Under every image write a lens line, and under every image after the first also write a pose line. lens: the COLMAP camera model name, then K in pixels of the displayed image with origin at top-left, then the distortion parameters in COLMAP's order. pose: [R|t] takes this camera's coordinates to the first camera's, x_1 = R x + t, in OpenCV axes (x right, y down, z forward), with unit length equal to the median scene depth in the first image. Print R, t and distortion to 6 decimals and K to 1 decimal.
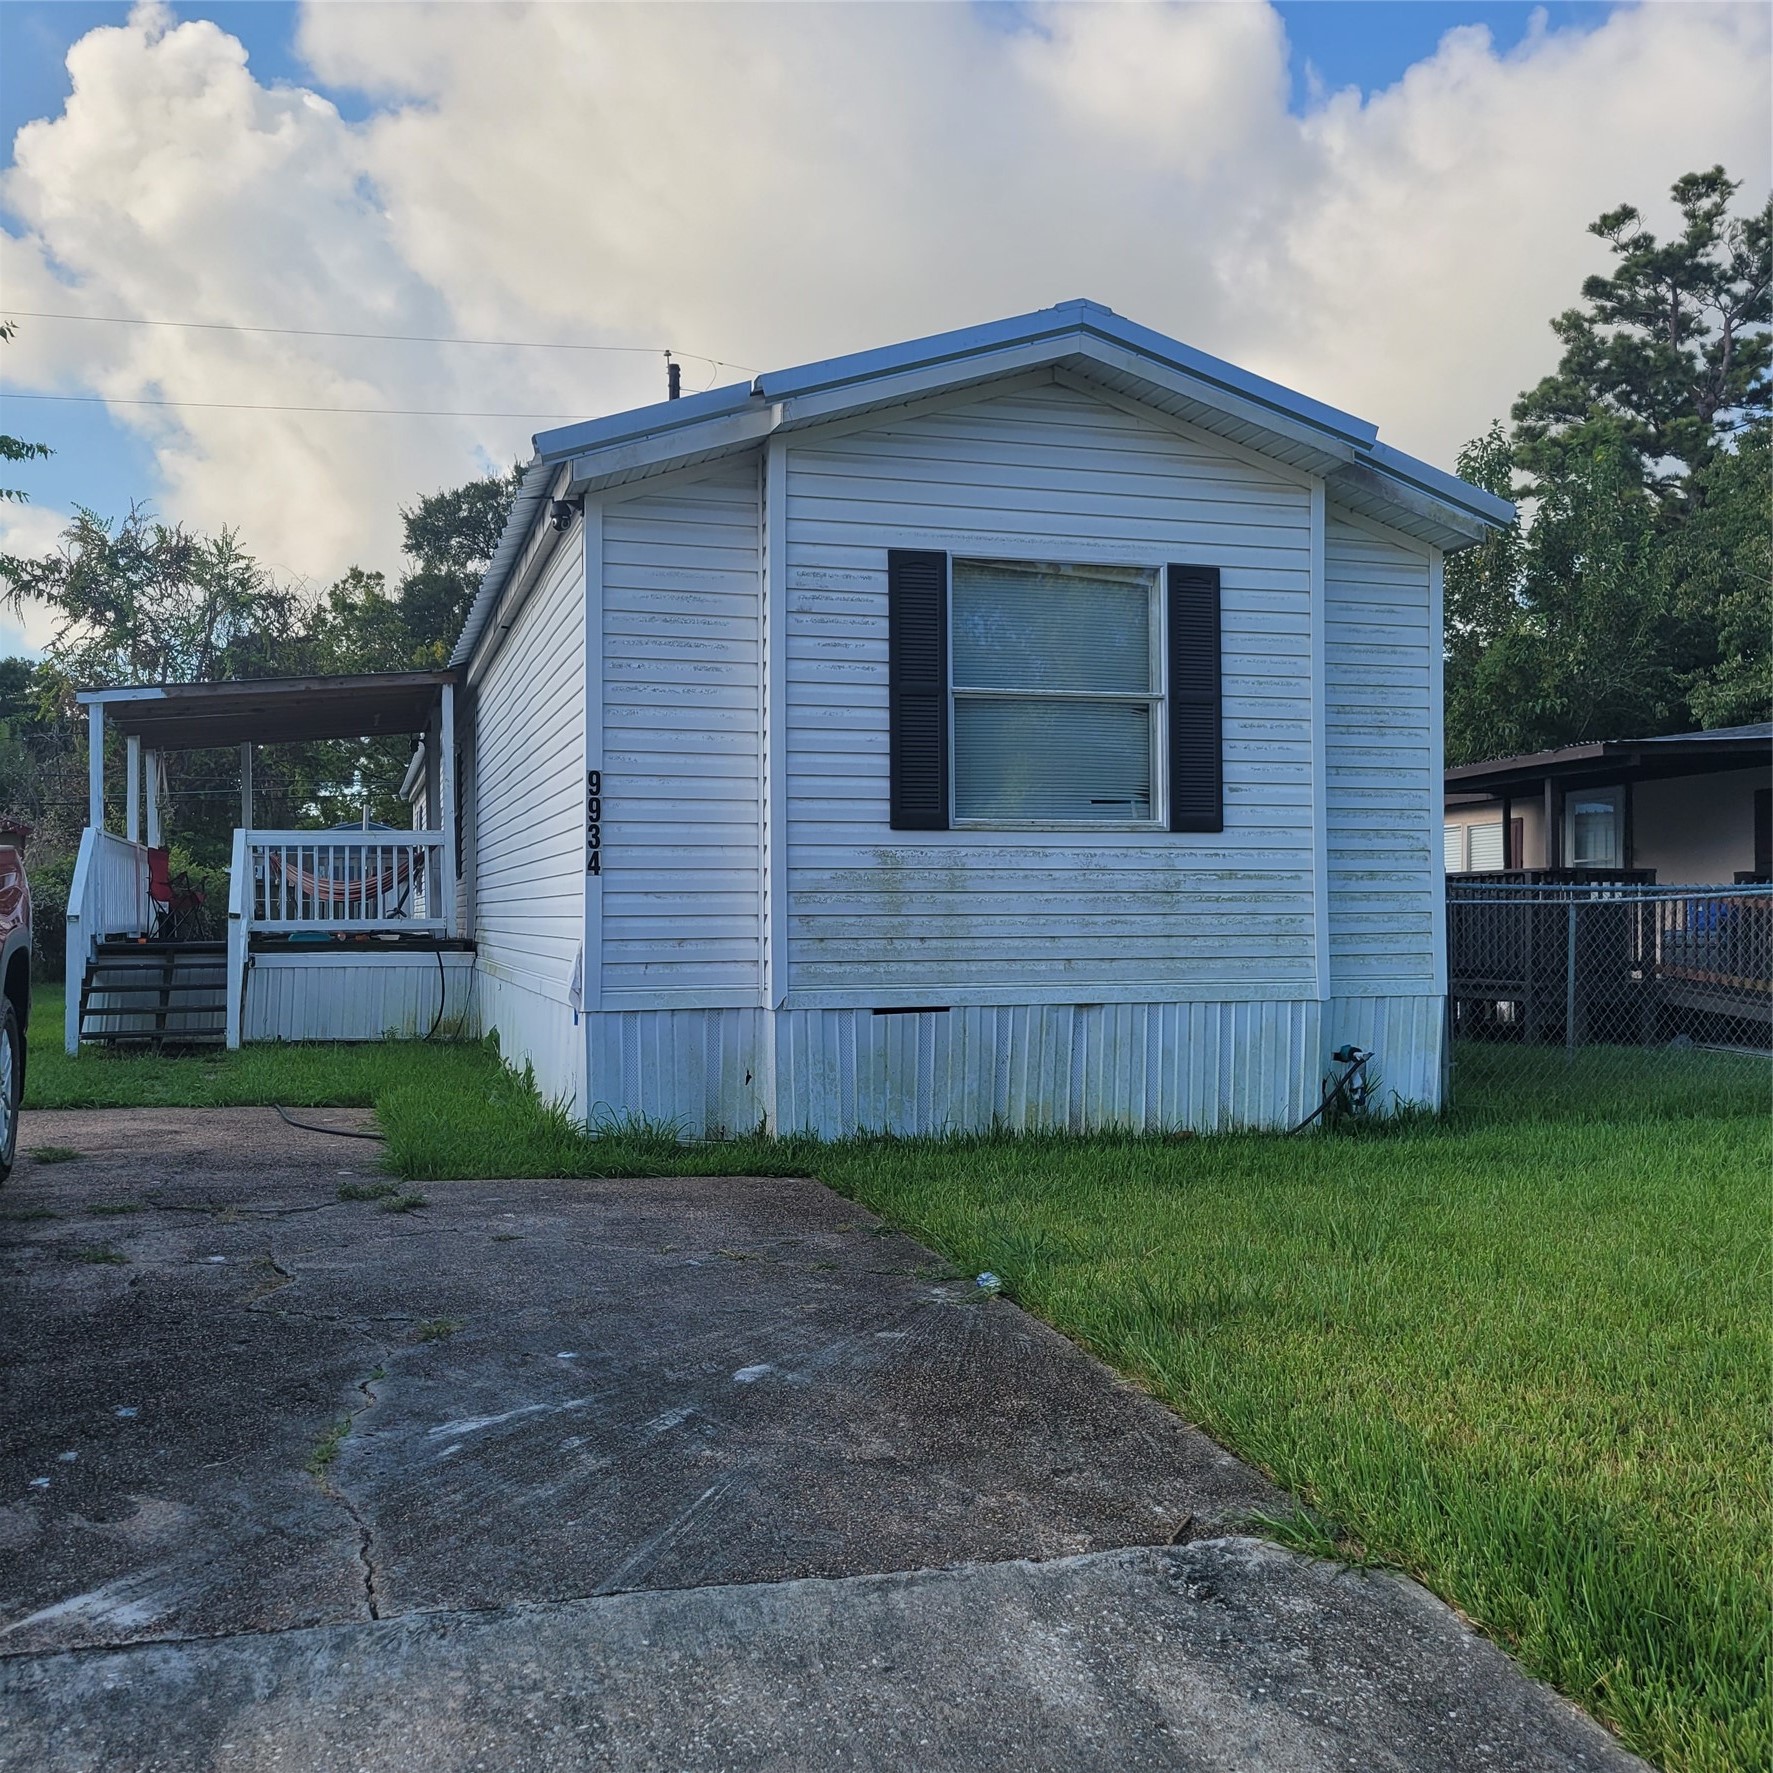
lens RADIAL K [[1770.6, 0, 885.6], [0, 1770.6, 882.0], [0, 0, 1]] dist [0.044281, 0.000000]
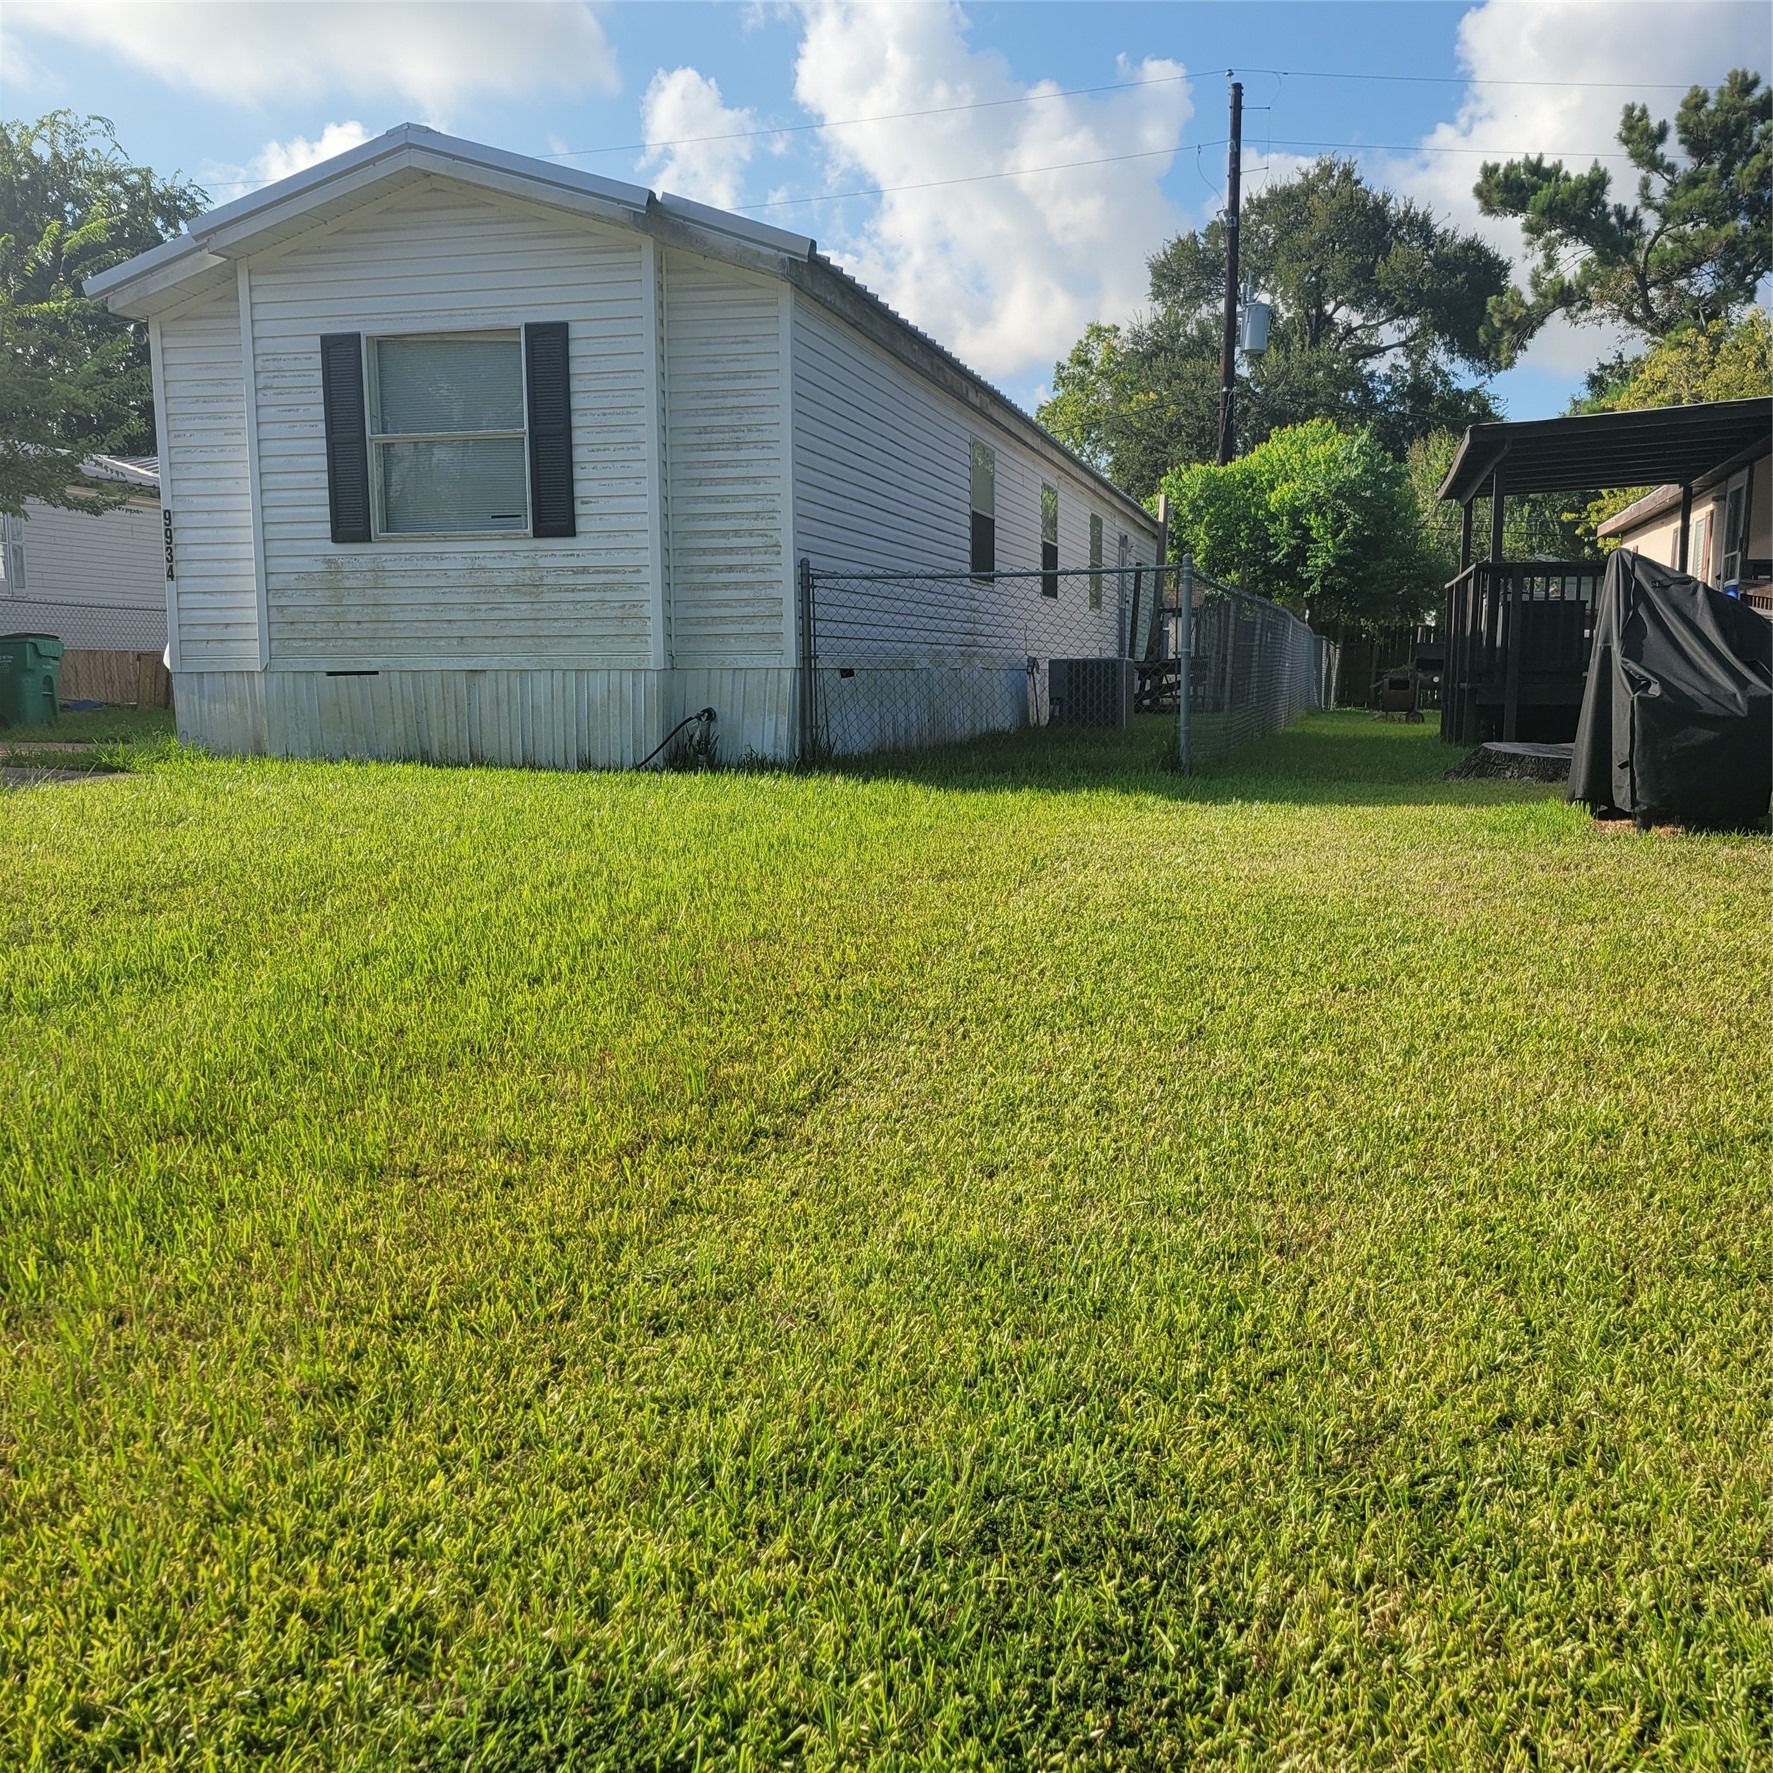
lens RADIAL K [[1770.6, 0, 886.1], [0, 1770.6, 899.7], [0, 0, 1]] dist [0.044281, 0.000000]
pose [[0.860950, 0.061701, -0.504934, 1.046370], [0.013820, 0.989413, 0.144466, 0.048907], [0.508502, -0.131356, 0.850983, -0.015327]]
